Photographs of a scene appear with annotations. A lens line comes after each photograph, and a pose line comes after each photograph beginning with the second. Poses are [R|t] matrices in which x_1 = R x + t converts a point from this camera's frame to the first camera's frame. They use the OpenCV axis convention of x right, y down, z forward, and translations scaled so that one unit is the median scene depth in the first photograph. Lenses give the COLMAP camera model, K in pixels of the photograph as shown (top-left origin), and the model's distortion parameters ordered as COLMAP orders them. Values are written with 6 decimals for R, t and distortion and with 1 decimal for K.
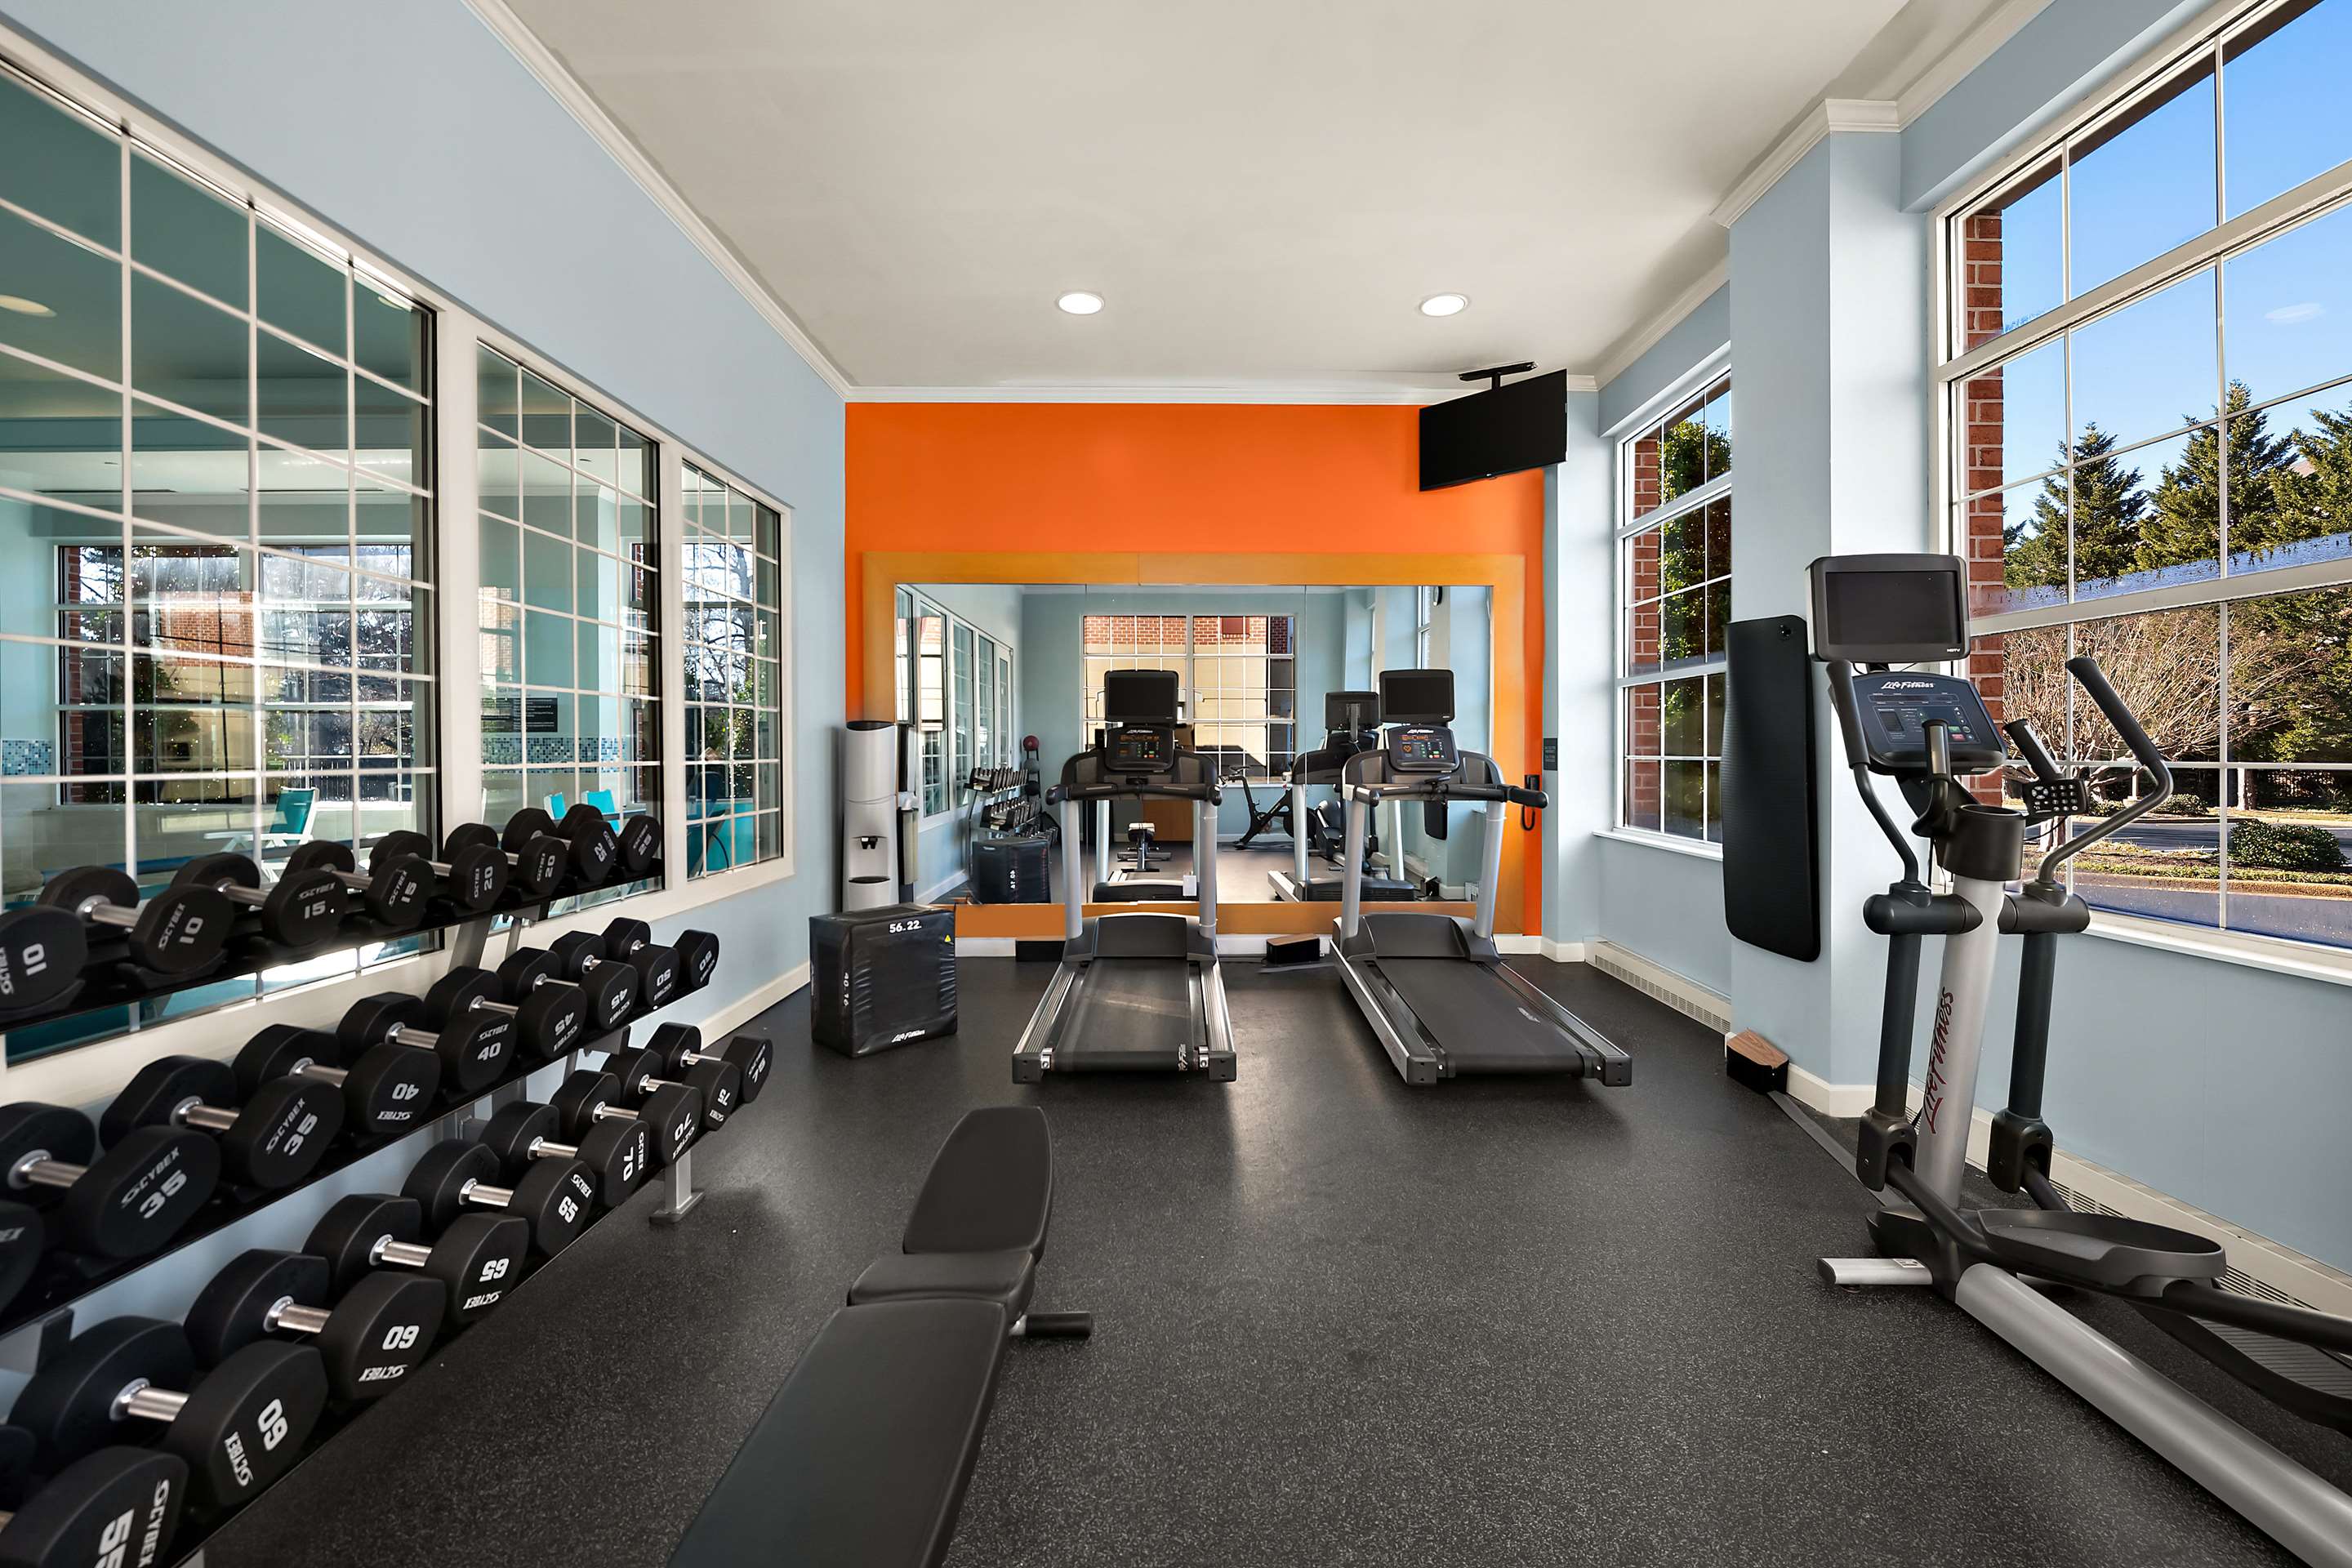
lens RADIAL K [[947.3, 0, 1203.0], [0, 947.3, 751.4], [0, 0, 1]] dist [0.002408, -0.000876]
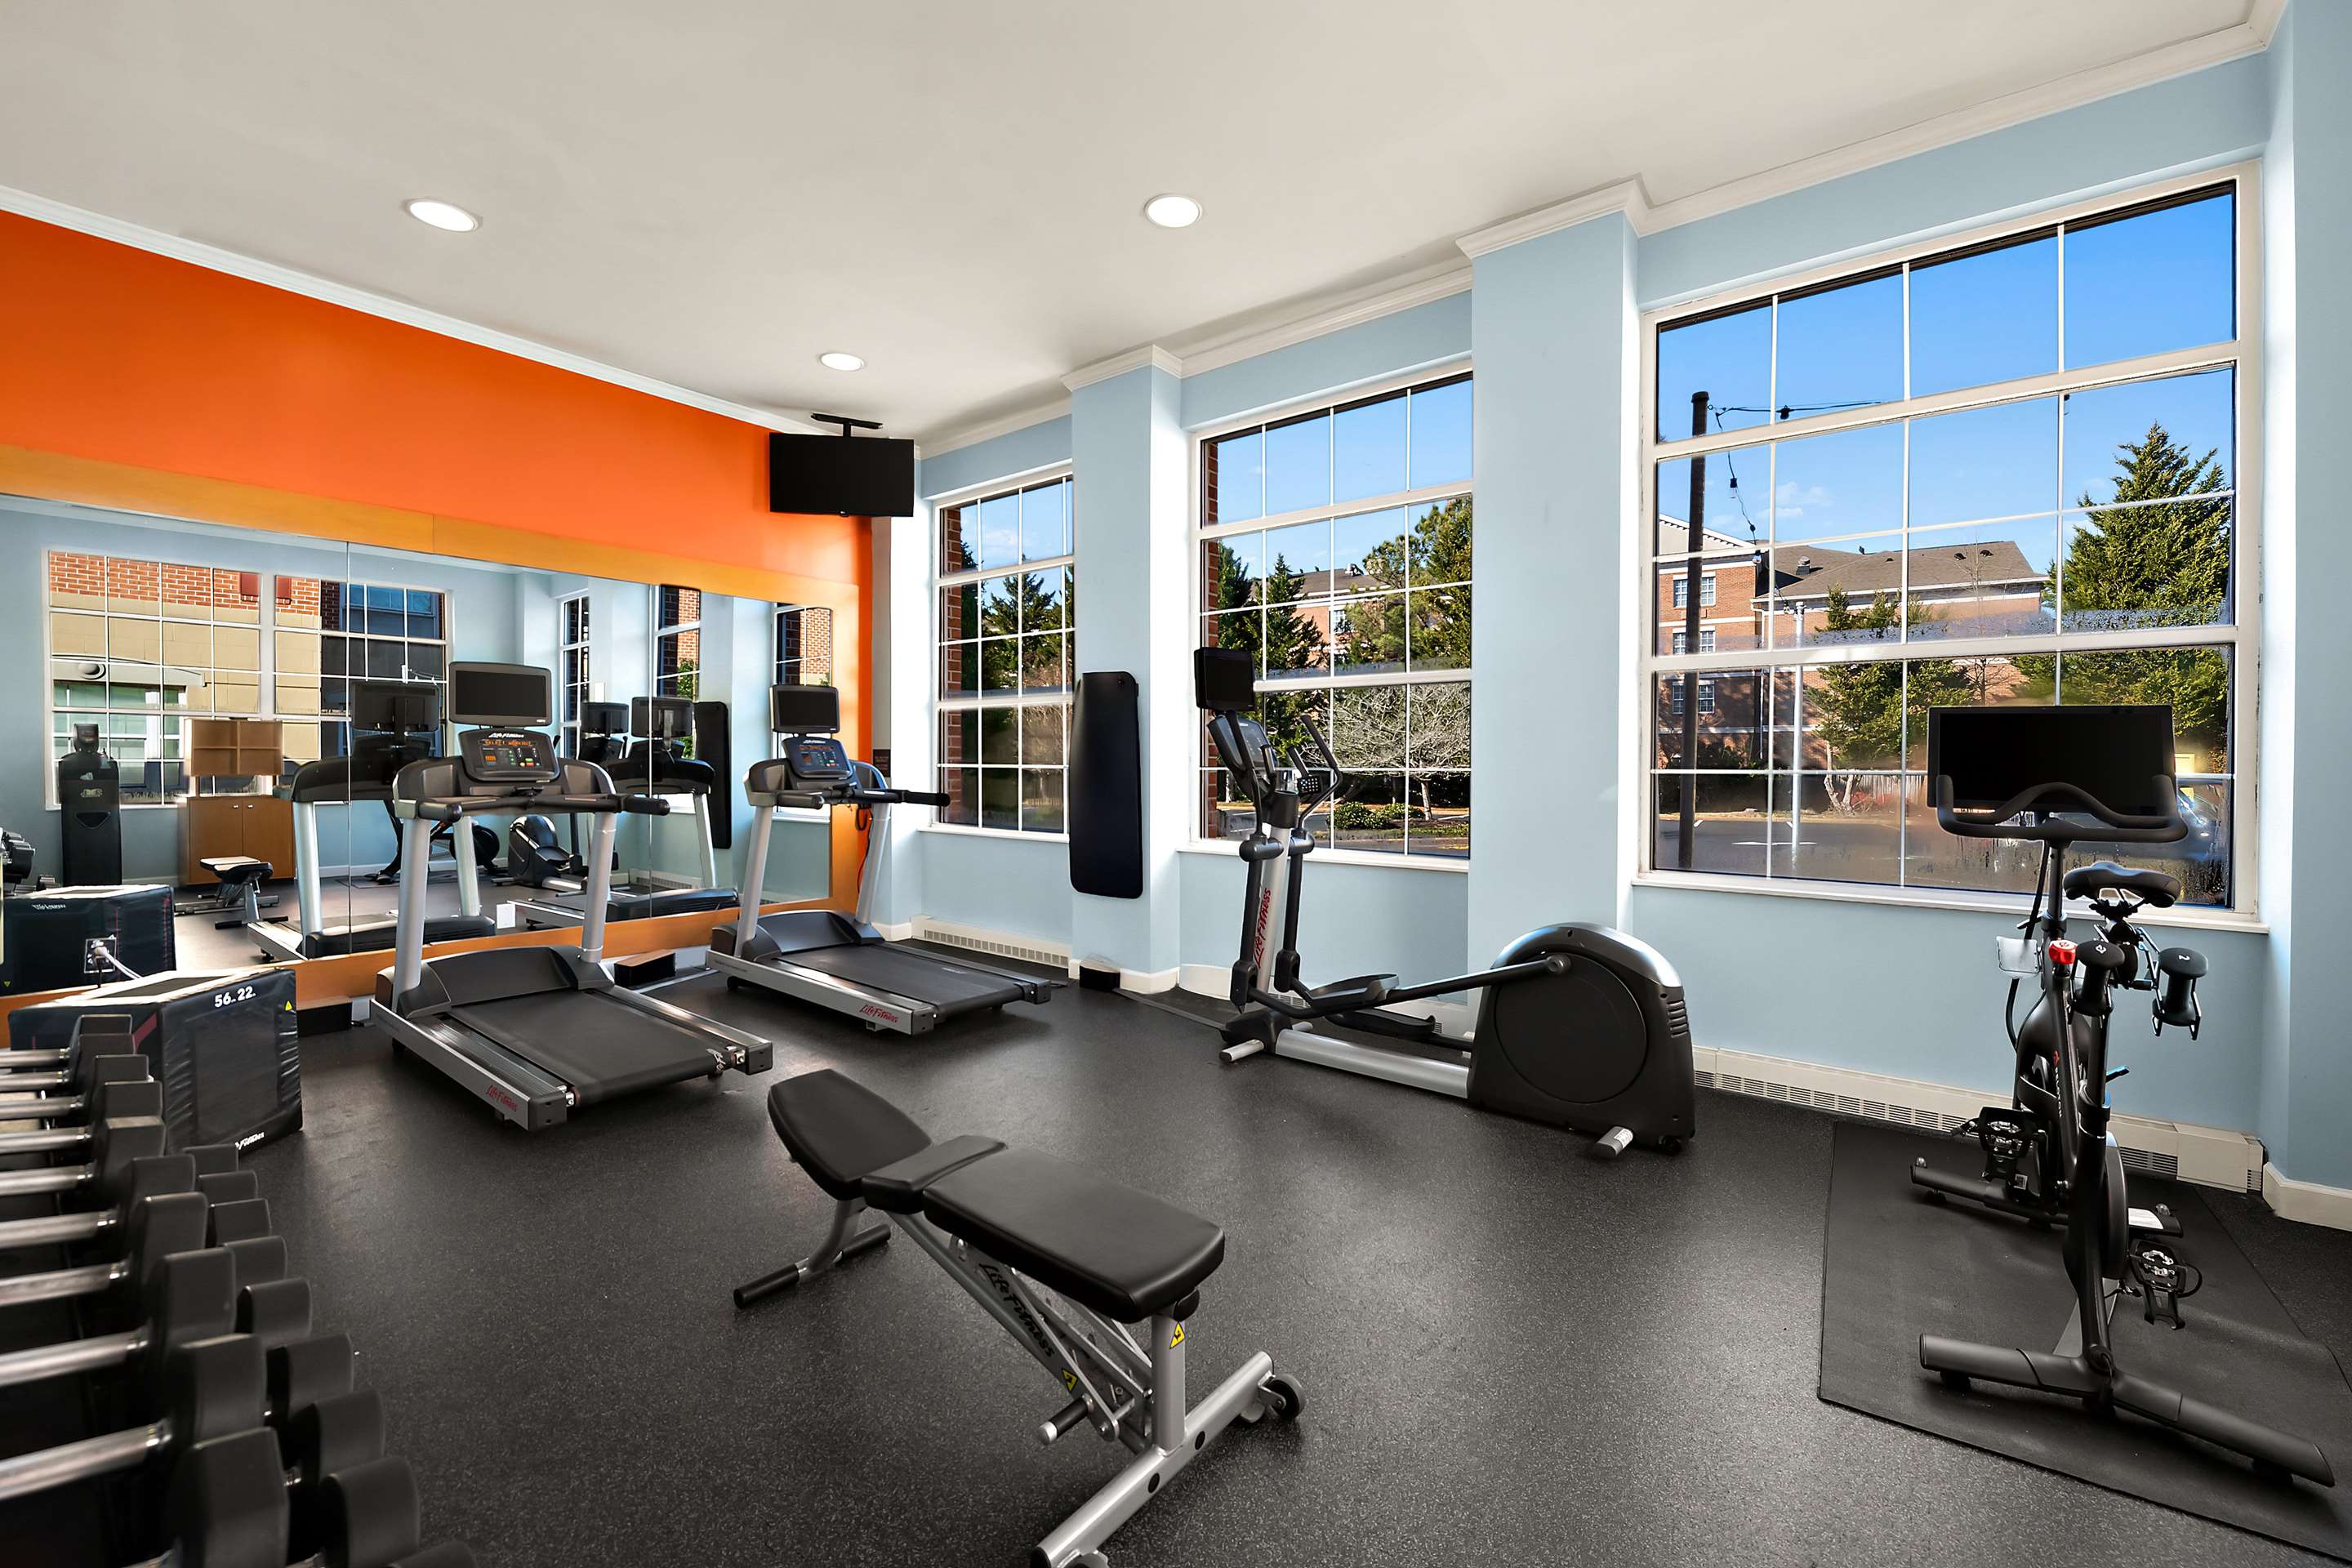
lens RADIAL K [[947.3, 0, 1173.0], [0, 947.3, 771.6], [0, 0, 1]] dist [0.002408, -0.000876]
pose [[0.641701, -0.006902, 0.766924, -0.314684], [-0.003416, 0.999924, 0.011857, -0.000912], [-0.766947, -0.010229, 0.641629, -0.020154]]
